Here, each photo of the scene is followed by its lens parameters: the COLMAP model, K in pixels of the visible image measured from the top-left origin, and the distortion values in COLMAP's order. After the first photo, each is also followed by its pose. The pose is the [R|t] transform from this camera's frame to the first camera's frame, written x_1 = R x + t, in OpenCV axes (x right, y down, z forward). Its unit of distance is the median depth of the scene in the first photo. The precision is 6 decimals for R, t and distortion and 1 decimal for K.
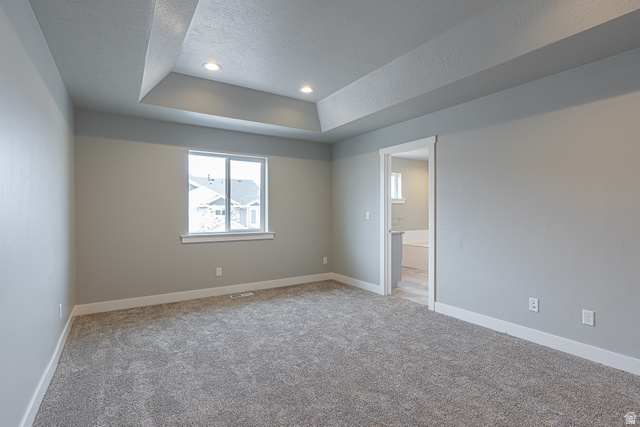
lens RADIAL K [[313.5, 0, 320.0], [0, 313.5, 213.5], [0, 0, 1]] dist [-0.012185, -0.000040]
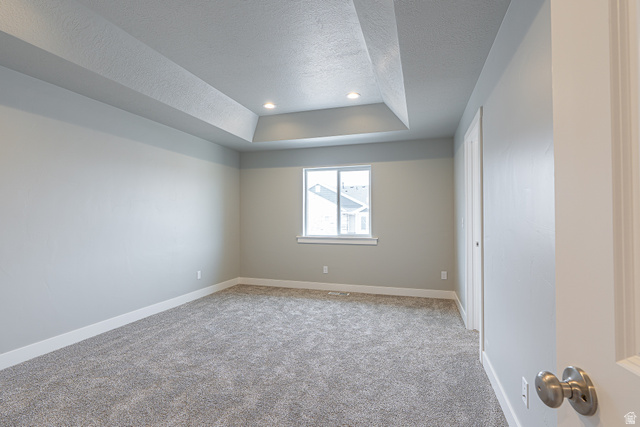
lens RADIAL K [[313.5, 0, 320.0], [0, 313.5, 213.5], [0, 0, 1]] dist [-0.012185, -0.000040]
pose [[0.635303, -0.008594, -0.772215, 0.562829], [-0.005073, 0.999870, -0.015301, -0.003406], [0.772246, 0.013638, 0.635177, 0.246116]]
